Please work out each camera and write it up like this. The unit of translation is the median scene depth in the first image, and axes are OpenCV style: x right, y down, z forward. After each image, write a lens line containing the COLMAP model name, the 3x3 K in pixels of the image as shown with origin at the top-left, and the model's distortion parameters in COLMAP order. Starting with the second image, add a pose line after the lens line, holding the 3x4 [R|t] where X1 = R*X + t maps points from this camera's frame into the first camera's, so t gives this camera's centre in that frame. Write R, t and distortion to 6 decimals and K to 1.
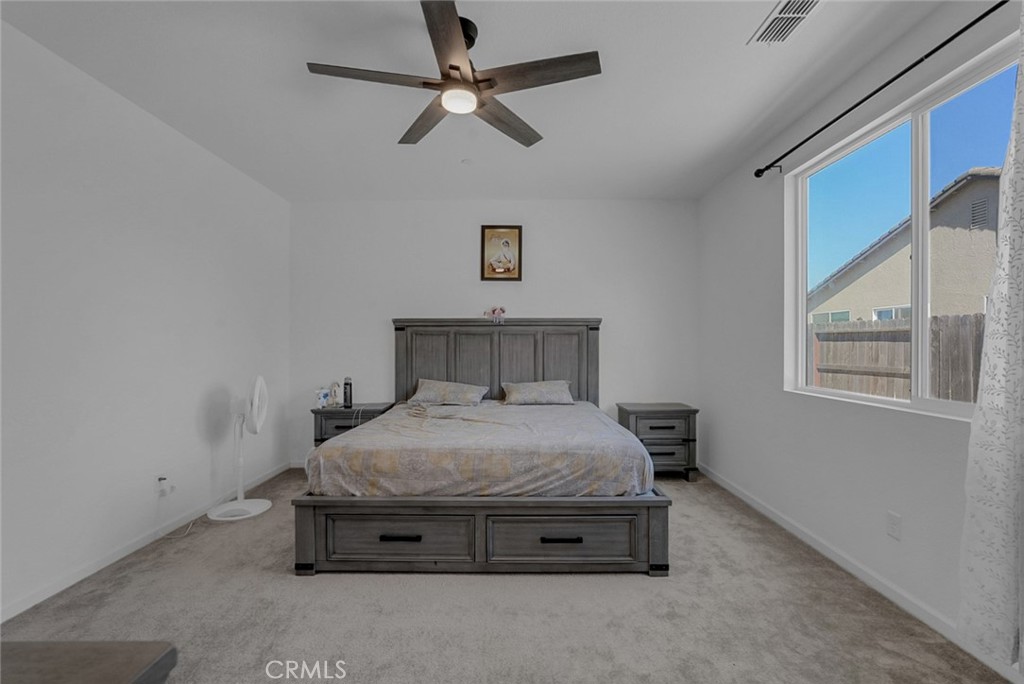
lens RADIAL K [[452.5, 0, 512.9], [0, 452.5, 344.5], [0, 0, 1]] dist [-0.014461, 0.003877]
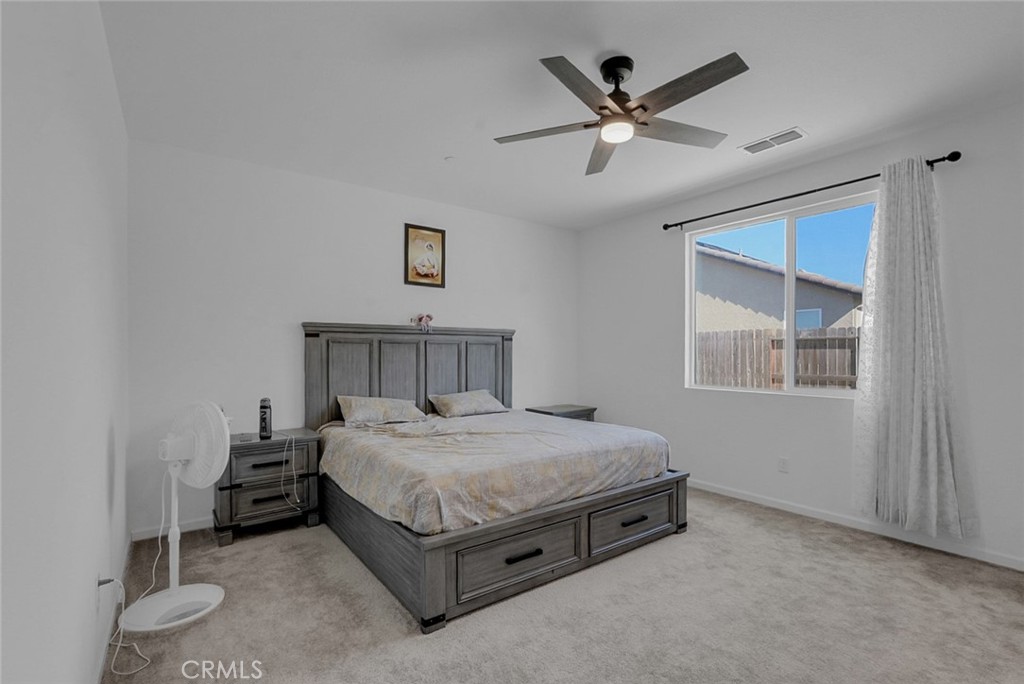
lens RADIAL K [[452.5, 0, 560.8], [0, 452.5, 354.3], [0, 0, 1]] dist [-0.014461, 0.003877]
pose [[0.789126, 0.000135, 0.614231, -0.438256], [-0.002143, 0.999994, 0.002534, -0.003451], [-0.614227, -0.003316, 0.789122, 0.106225]]
